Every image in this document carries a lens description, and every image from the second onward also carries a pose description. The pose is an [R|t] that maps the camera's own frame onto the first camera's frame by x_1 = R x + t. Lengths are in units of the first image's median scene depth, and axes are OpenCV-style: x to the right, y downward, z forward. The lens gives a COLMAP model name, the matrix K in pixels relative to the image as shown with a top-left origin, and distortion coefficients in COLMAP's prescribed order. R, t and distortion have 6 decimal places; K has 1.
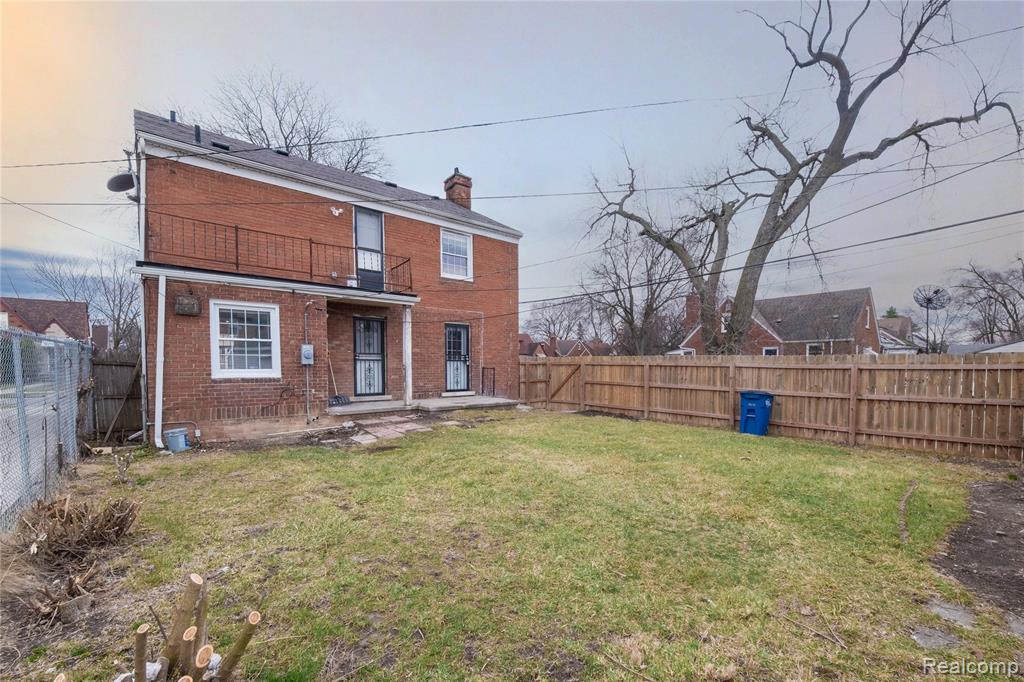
lens RADIAL K [[384.2, 0, 511.9], [0, 384.2, 364.9], [0, 0, 1]] dist [-0.000681, -0.000124]
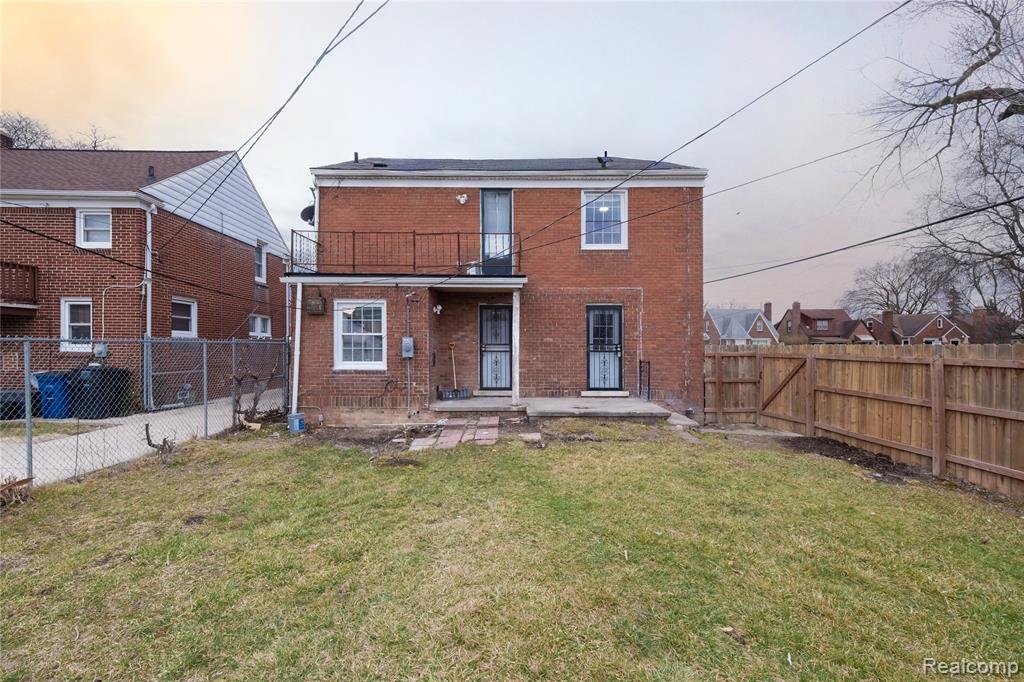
lens RADIAL K [[388.3, 0, 512.0], [0, 388.3, 341.0], [0, 0, 1]] dist [0.017172, -0.009024]
pose [[0.792701, -0.012155, -0.609490, 0.230390], [-0.002021, 0.999743, -0.022566, -0.016746], [0.609607, 0.019120, 0.792473, 0.290229]]
